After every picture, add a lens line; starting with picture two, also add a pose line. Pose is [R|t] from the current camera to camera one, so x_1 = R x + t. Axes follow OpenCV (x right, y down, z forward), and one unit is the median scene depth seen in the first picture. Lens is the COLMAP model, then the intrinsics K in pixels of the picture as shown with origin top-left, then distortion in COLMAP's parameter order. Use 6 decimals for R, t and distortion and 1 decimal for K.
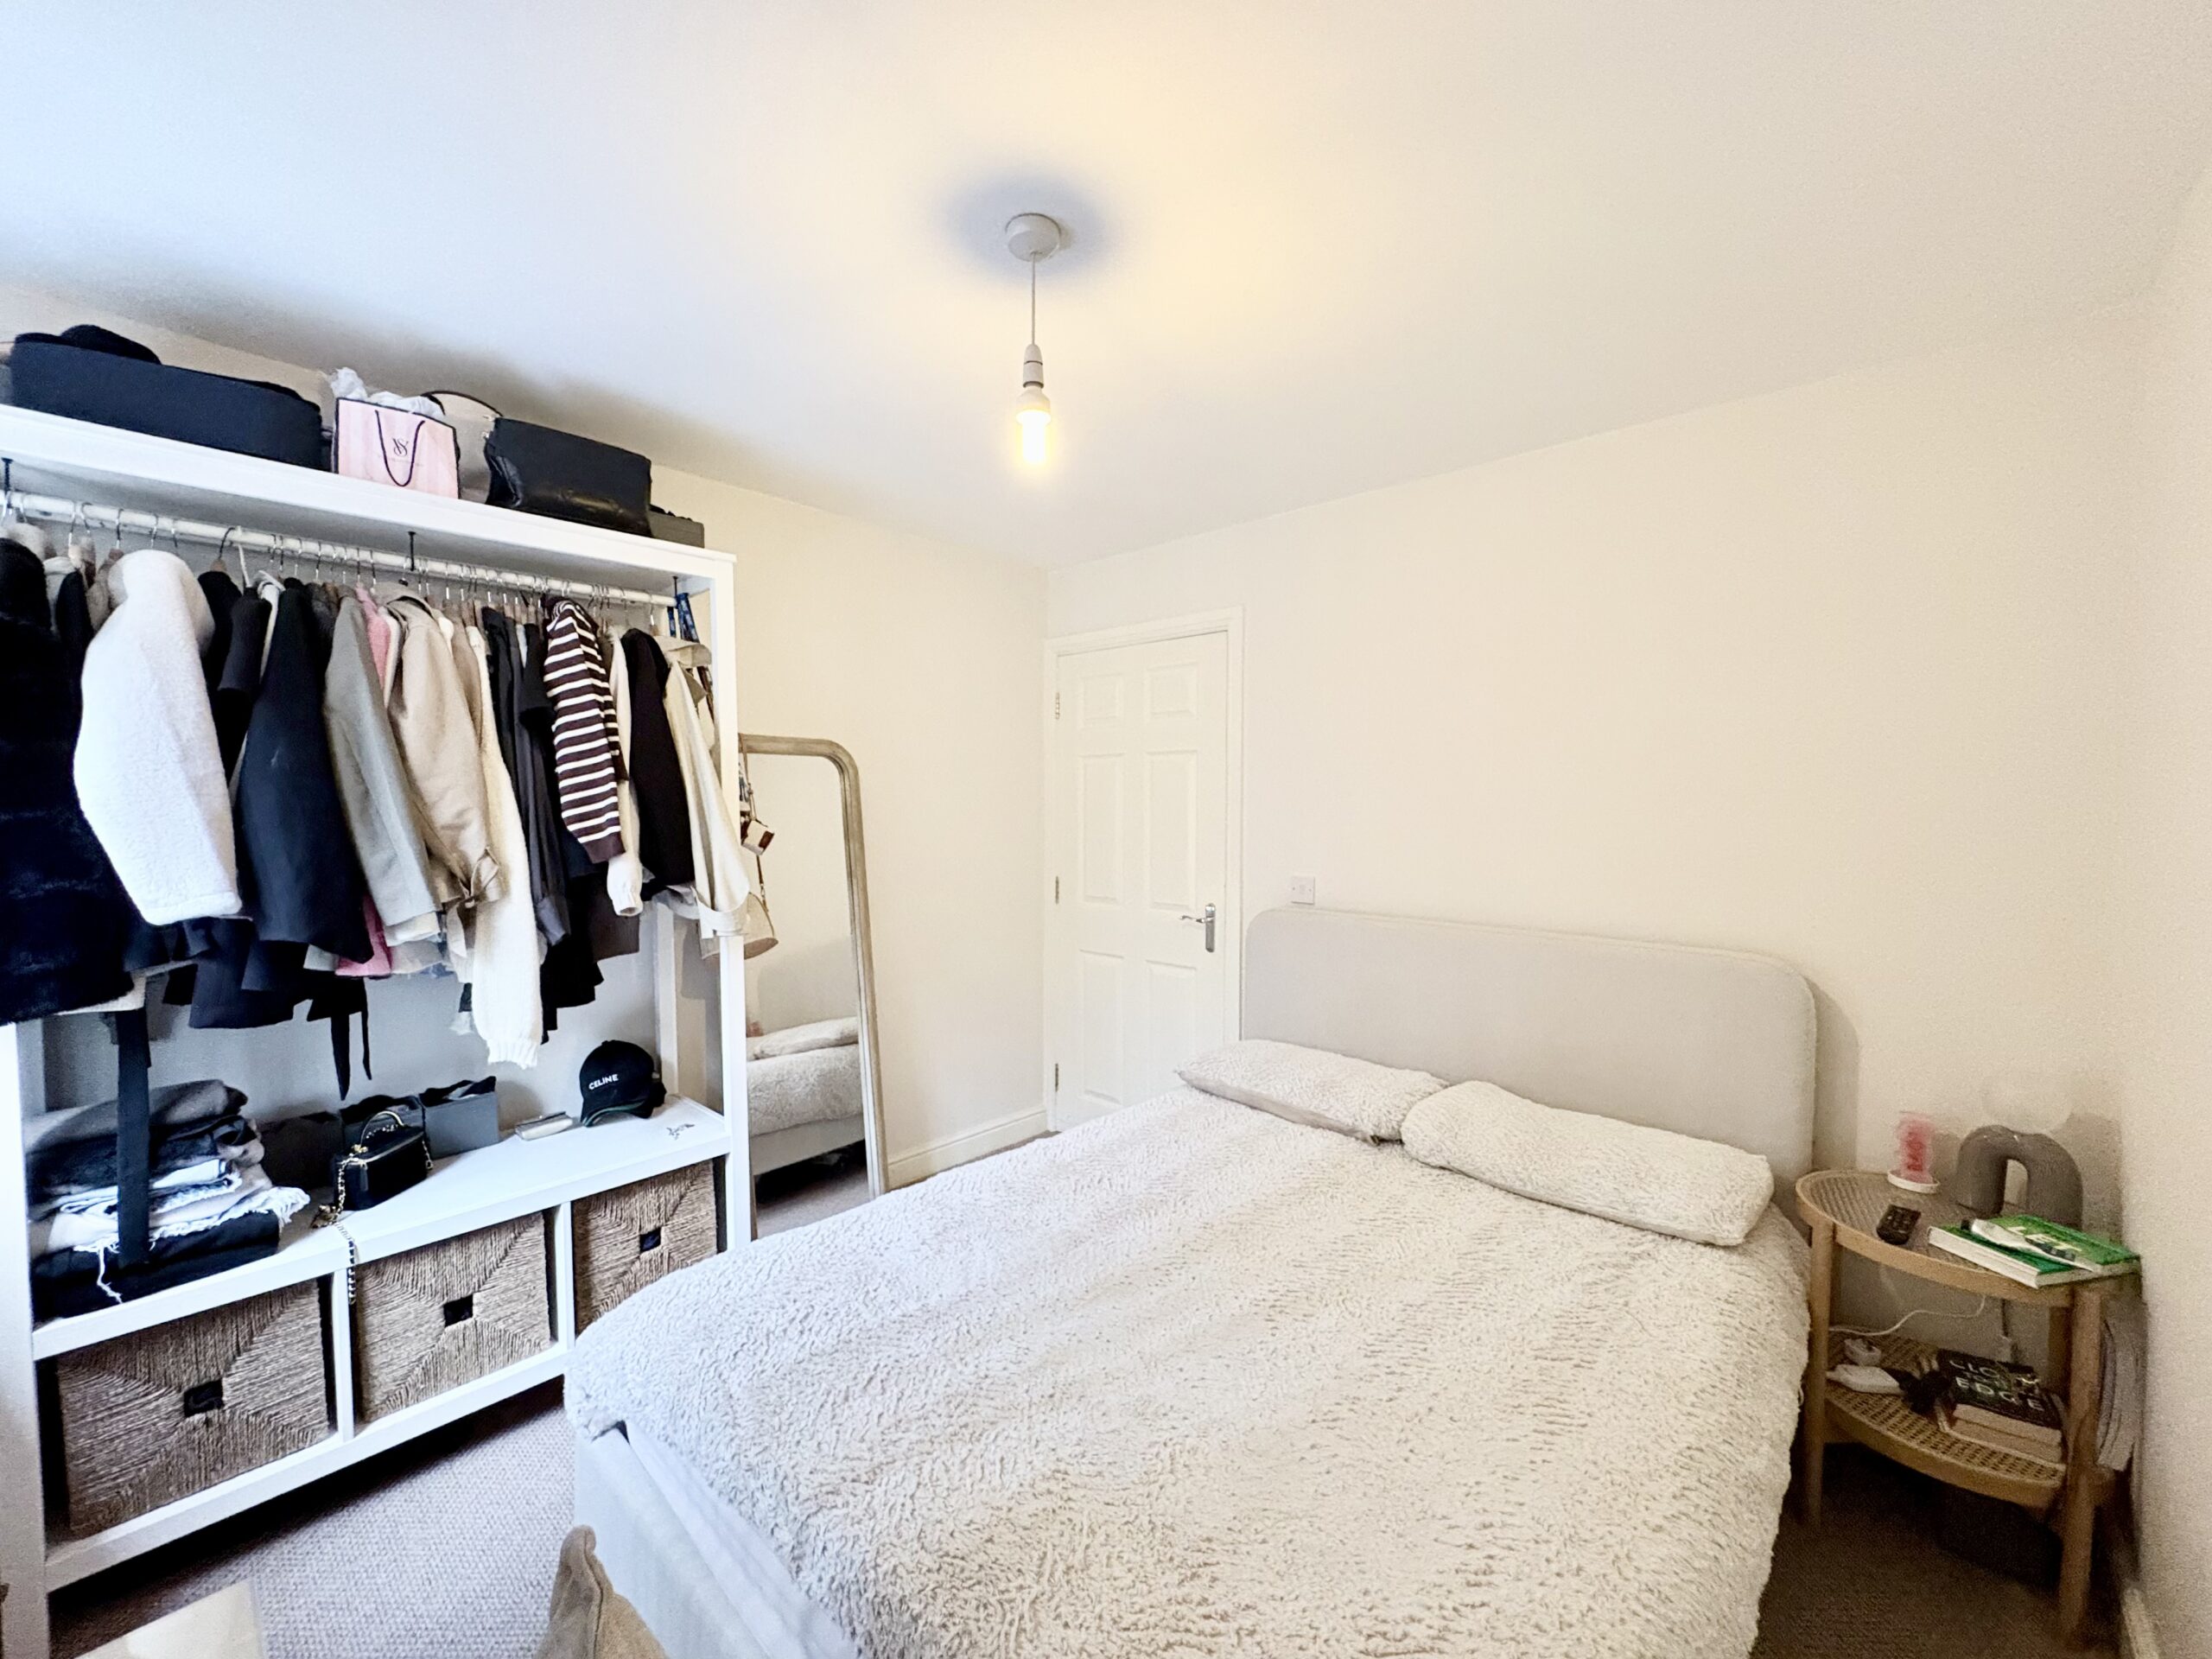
lens RADIAL K [[887.4, 0, 1100.7], [0, 887.4, 821.0], [0, 0, 1]] dist [-0.001289, -0.000123]
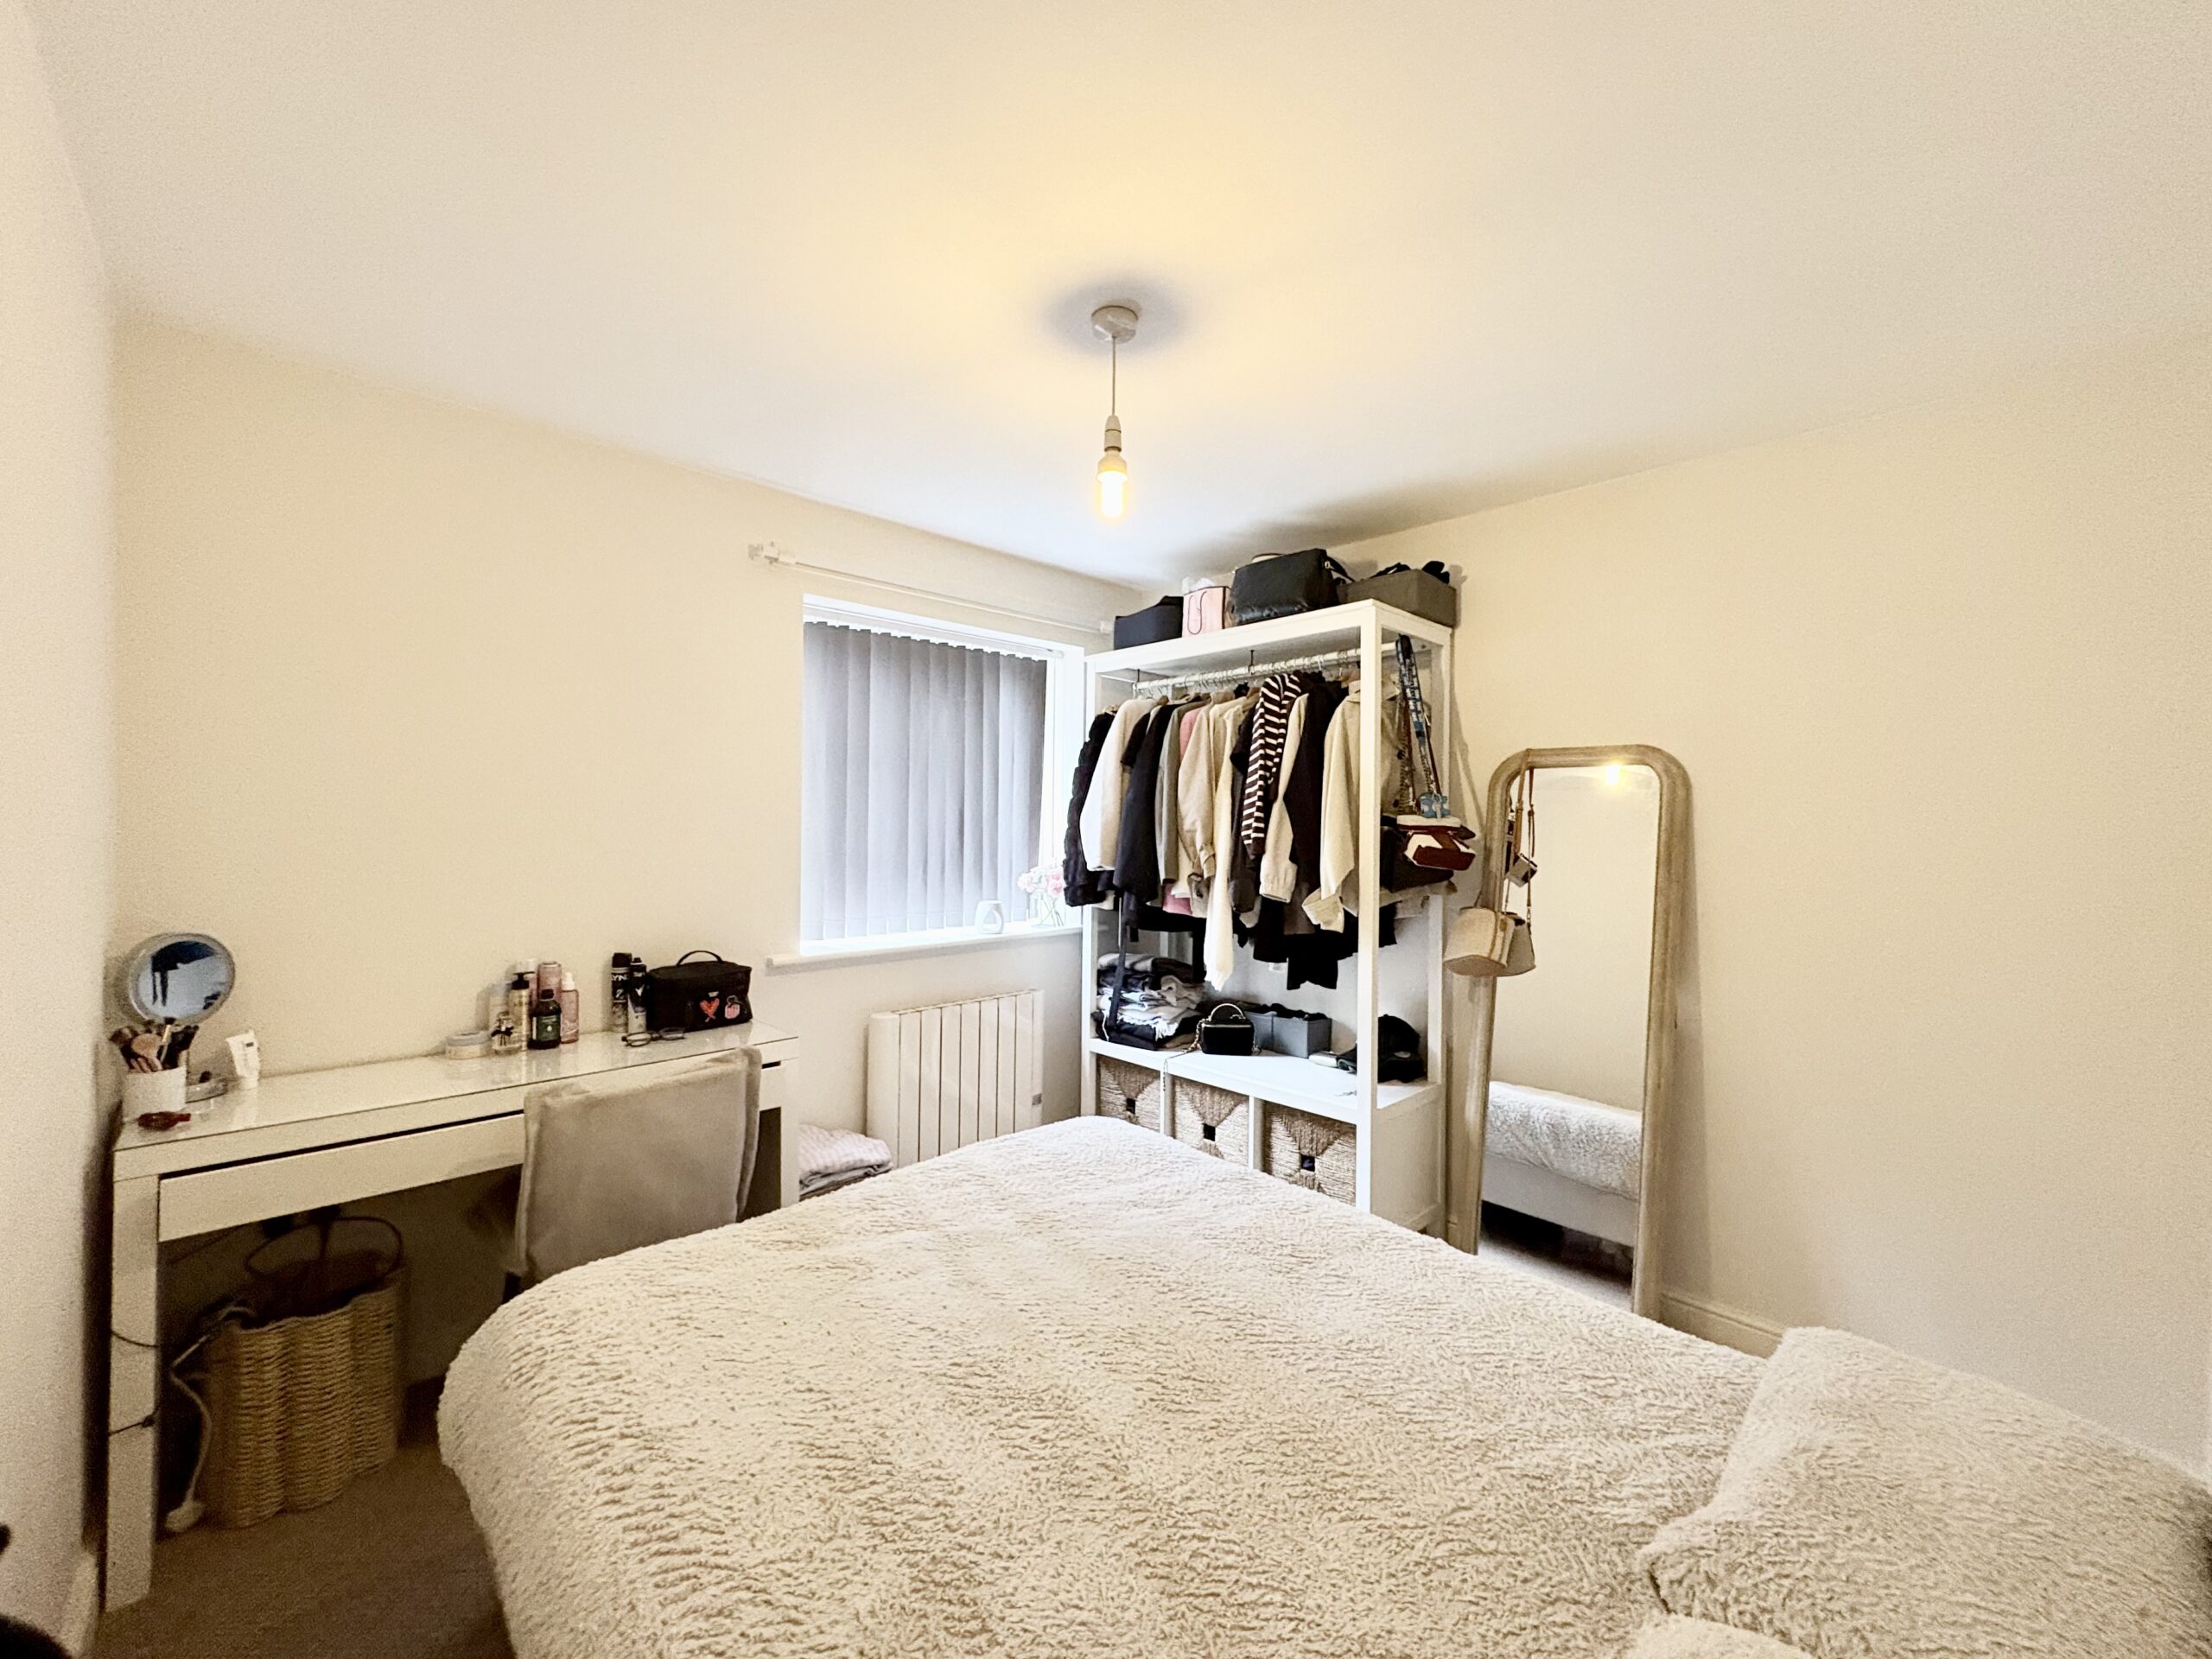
lens RADIAL K [[887.4, 0, 1100.7], [0, 887.4, 821.0], [0, 0, 1]] dist [-0.001289, -0.000123]
pose [[-0.069140, -0.004468, -0.997597, 0.962985], [-0.031767, 0.999493, -0.002275, -0.003149], [0.997101, 0.031534, -0.069247, 0.961281]]
